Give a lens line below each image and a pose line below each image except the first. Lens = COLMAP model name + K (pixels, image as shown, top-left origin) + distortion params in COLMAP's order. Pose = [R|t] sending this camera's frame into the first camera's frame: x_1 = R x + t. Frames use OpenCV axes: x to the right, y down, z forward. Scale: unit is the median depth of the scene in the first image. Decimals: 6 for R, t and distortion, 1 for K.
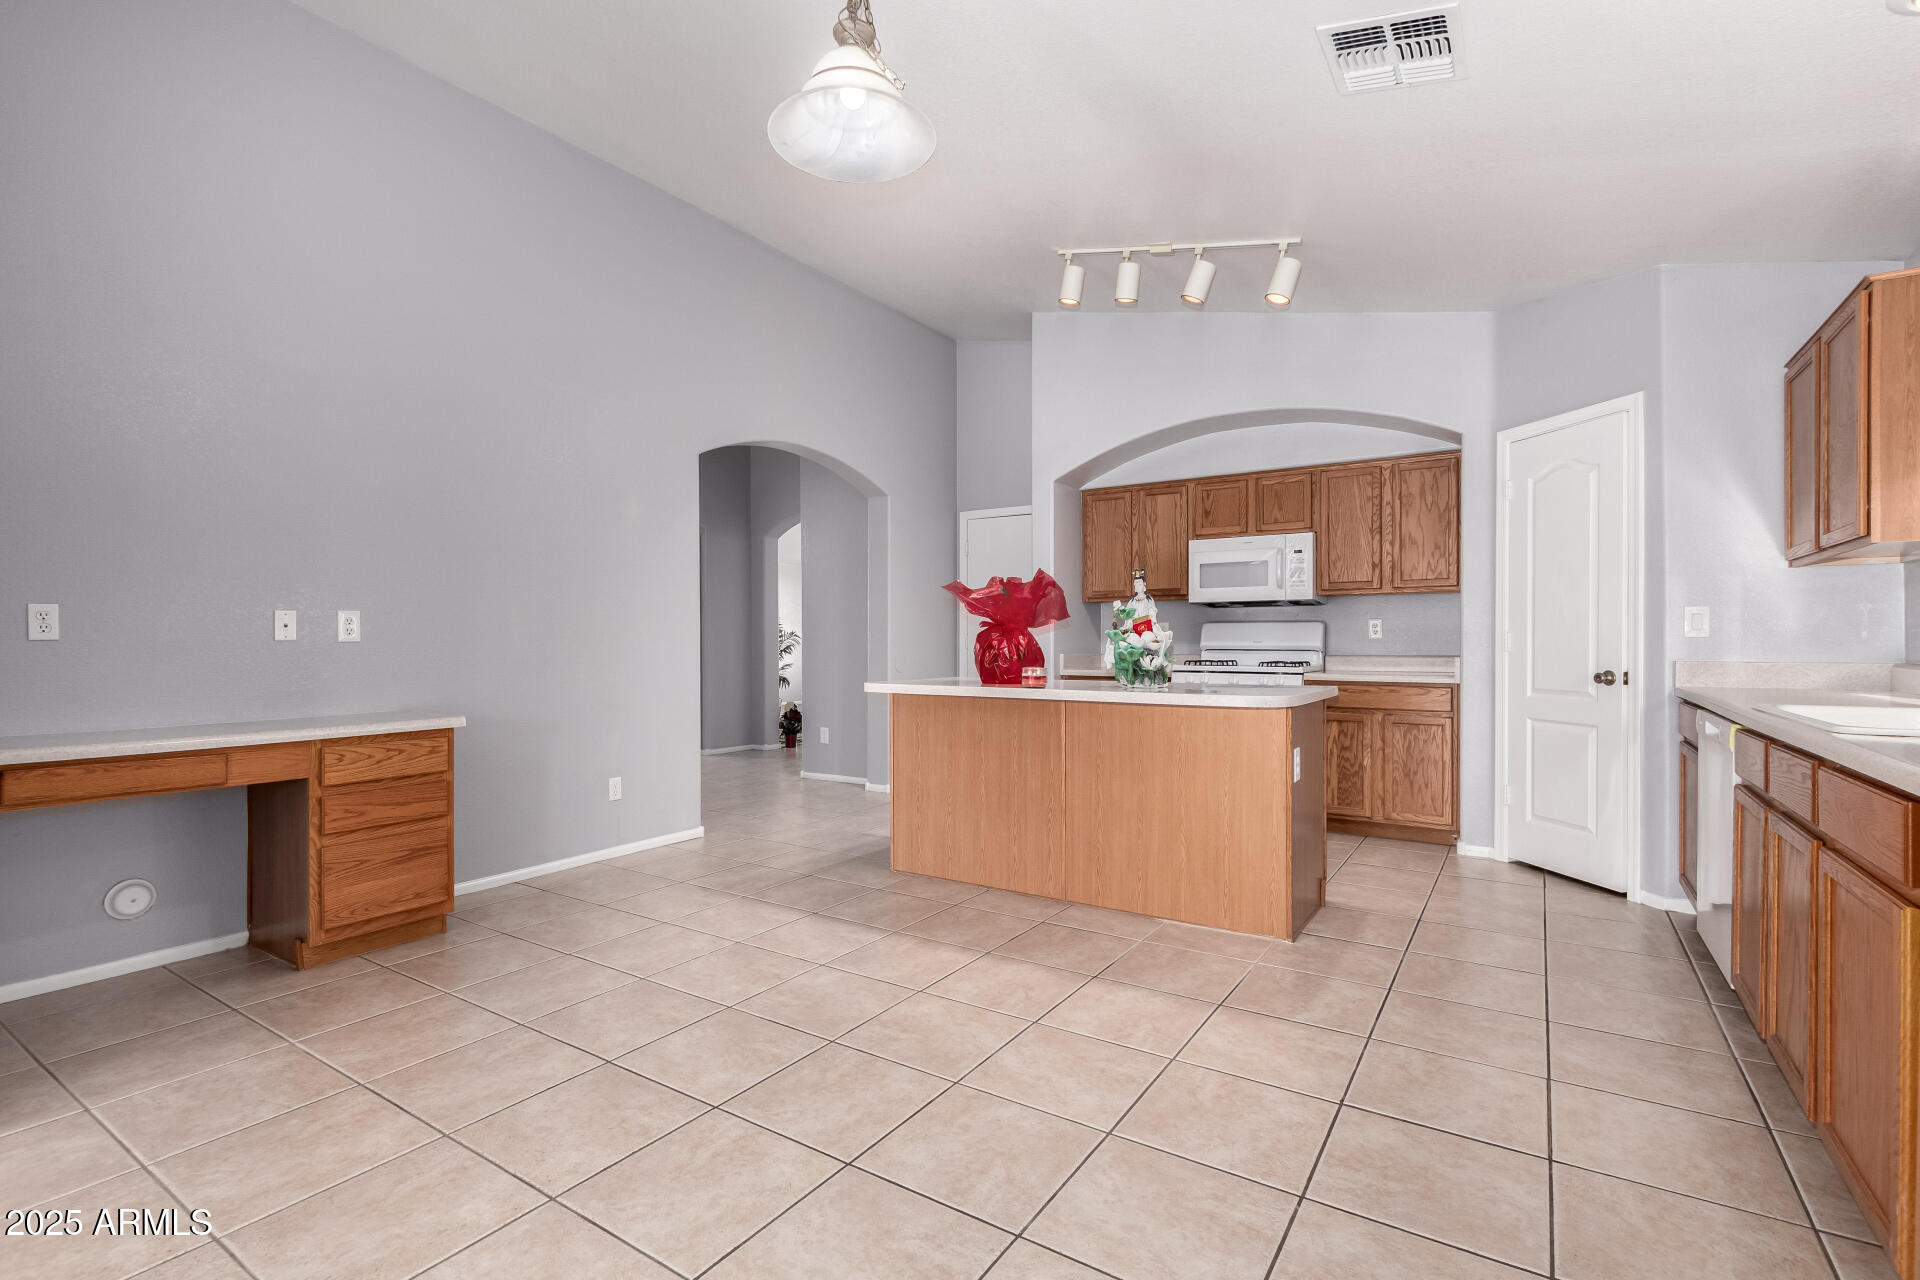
lens RADIAL K [[874.3, 0, 955.9], [0, 874.3, 643.9], [0, 0, 1]] dist [0.008614, -0.002978]
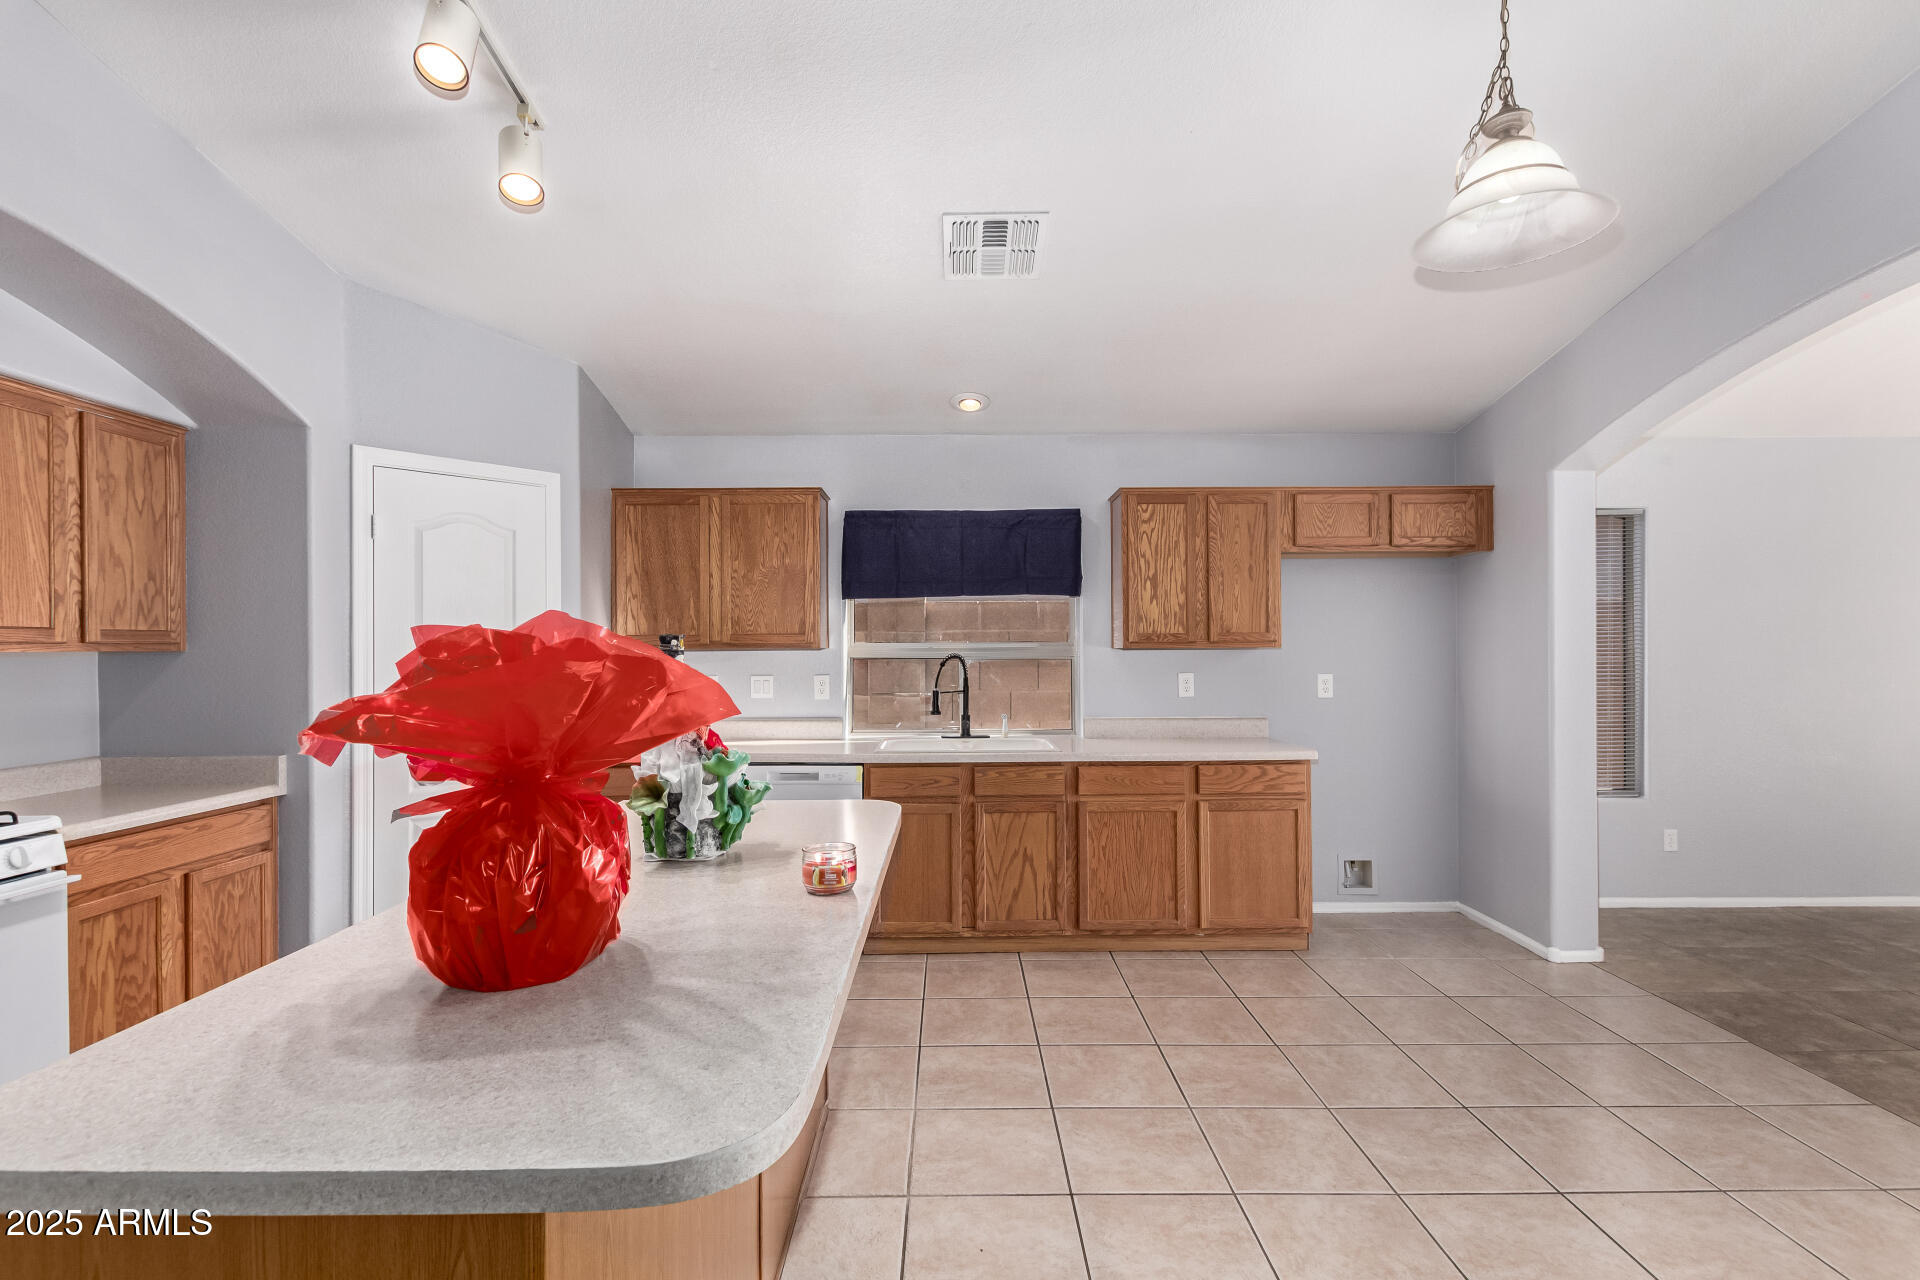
lens RADIAL K [[874.3, 0, 961.3], [0, 874.3, 650.5], [0, 0, 1]] dist [0.008614, -0.002978]
pose [[-0.555454, 0.005073, 0.831532, -0.297835], [0.008711, 0.999962, -0.000281, -0.066454], [-0.831502, 0.007088, -0.555477, 1.046368]]
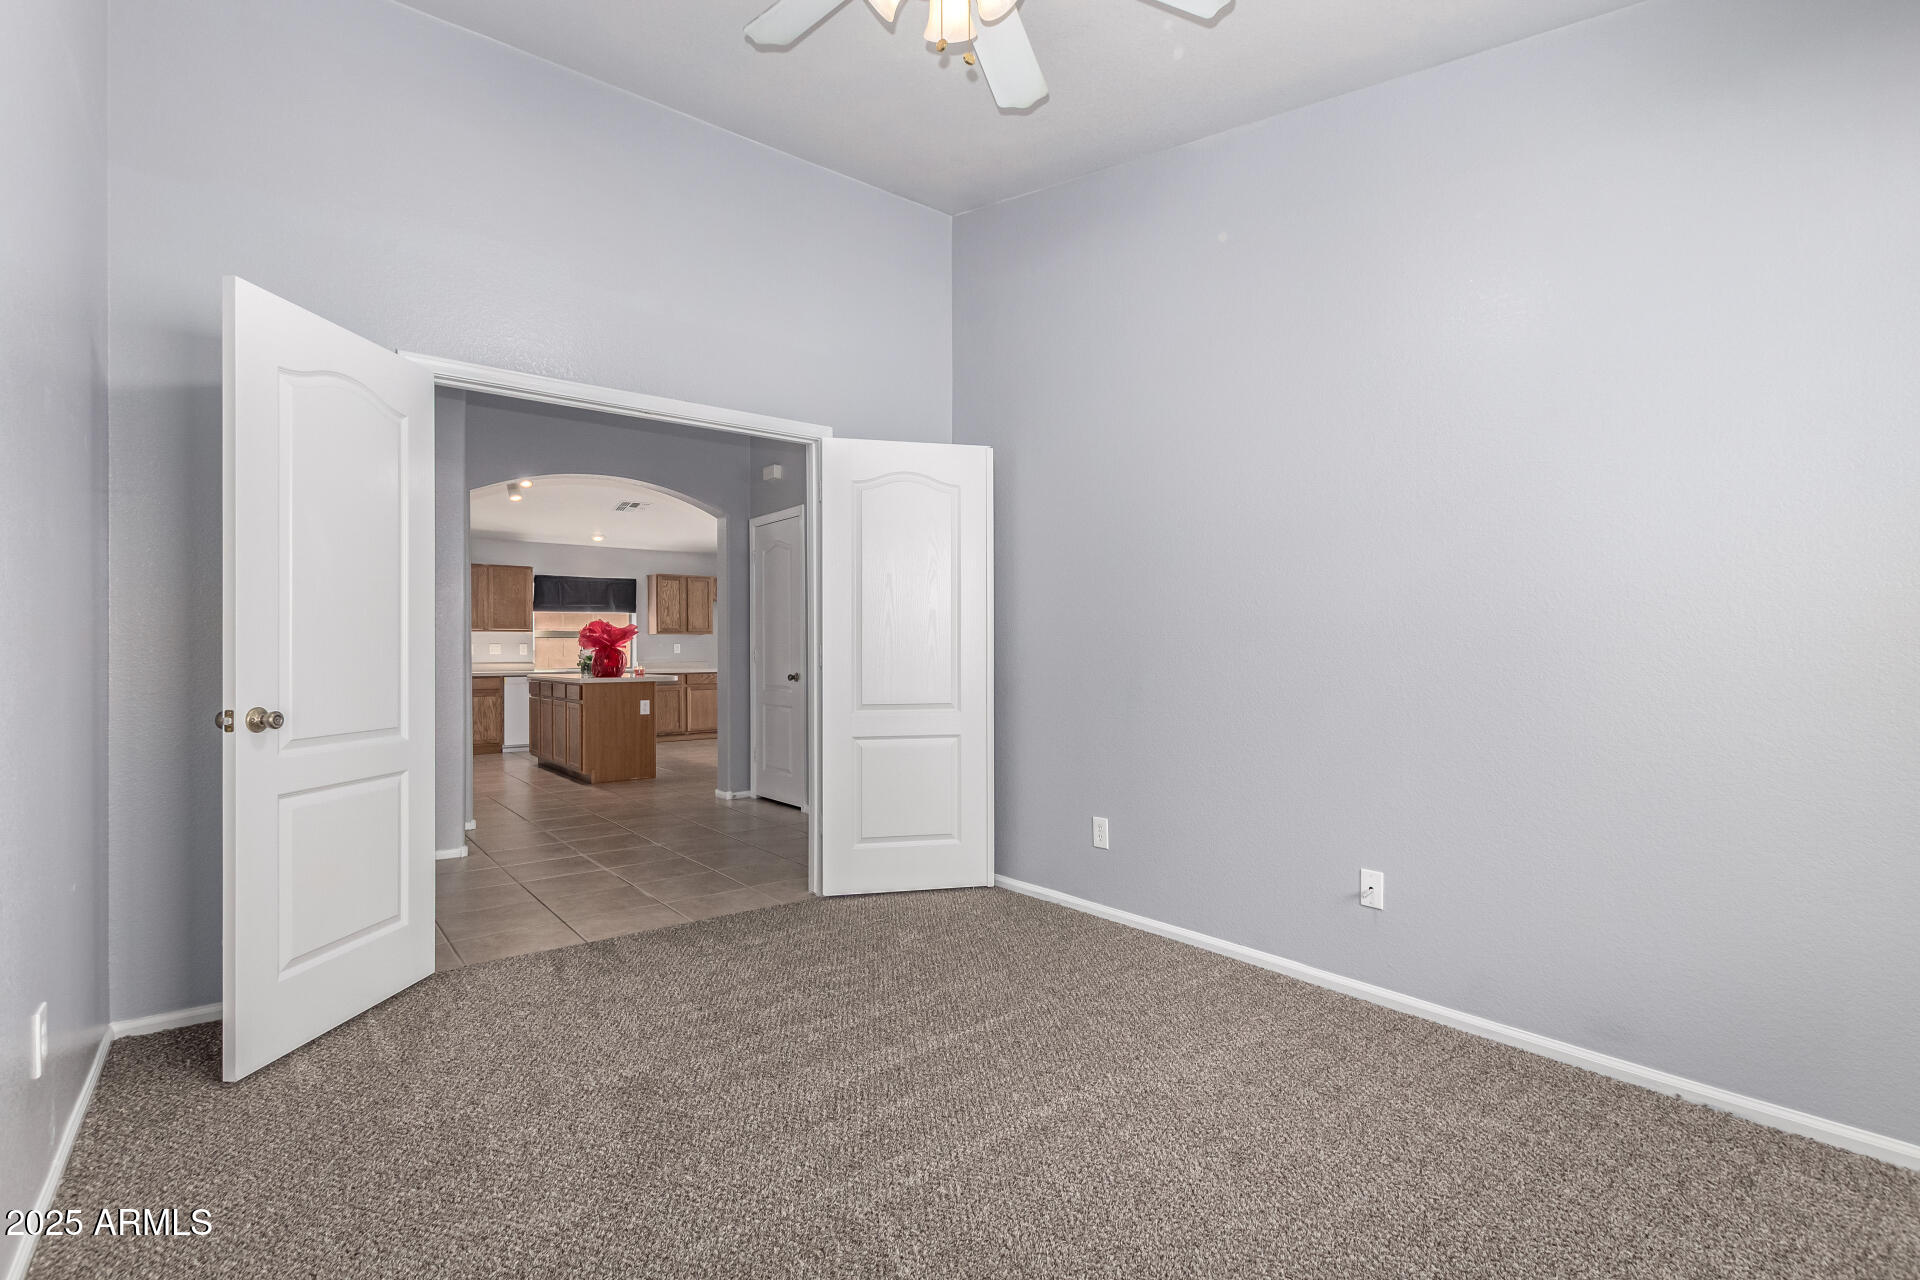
lens RADIAL K [[874.3, 0, 963.9], [0, 874.3, 651.0], [0, 0, 1]] dist [0.008614, -0.002978]
pose [[-0.957479, 0.004704, 0.288465, -1.258833], [0.006066, 0.999974, 0.003828, -0.017978], [-0.288440, 0.005415, -0.957483, 2.659279]]
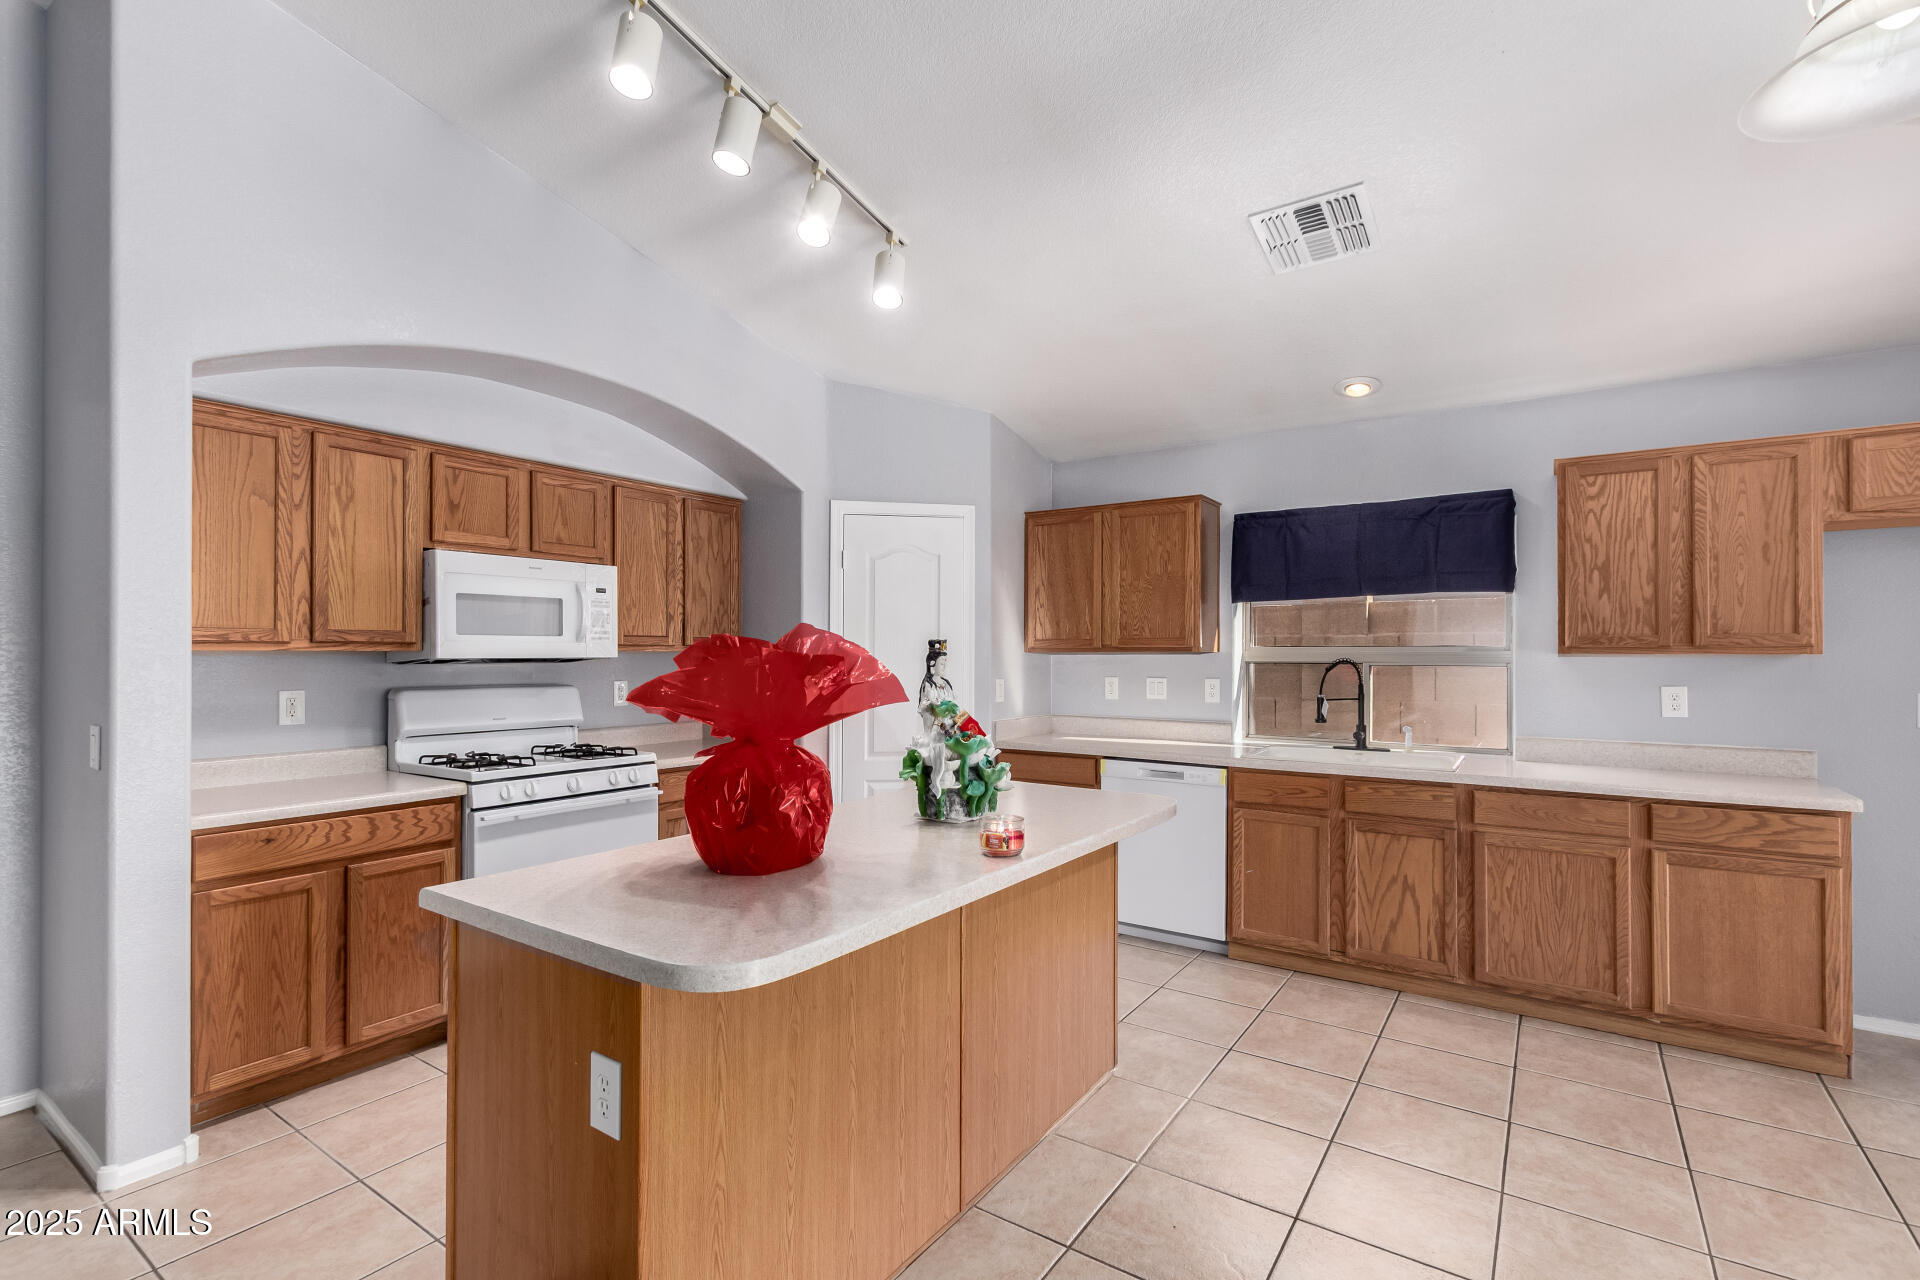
lens RADIAL K [[874.3, 0, 942.0], [0, 874.3, 651.5], [0, 0, 1]] dist [0.008614, -0.002978]
pose [[0.021085, 0.005858, 0.999761, -0.410336], [0.000160, 0.999983, -0.005862, -0.065162], [-0.999778, 0.000284, 0.021083, 0.896186]]
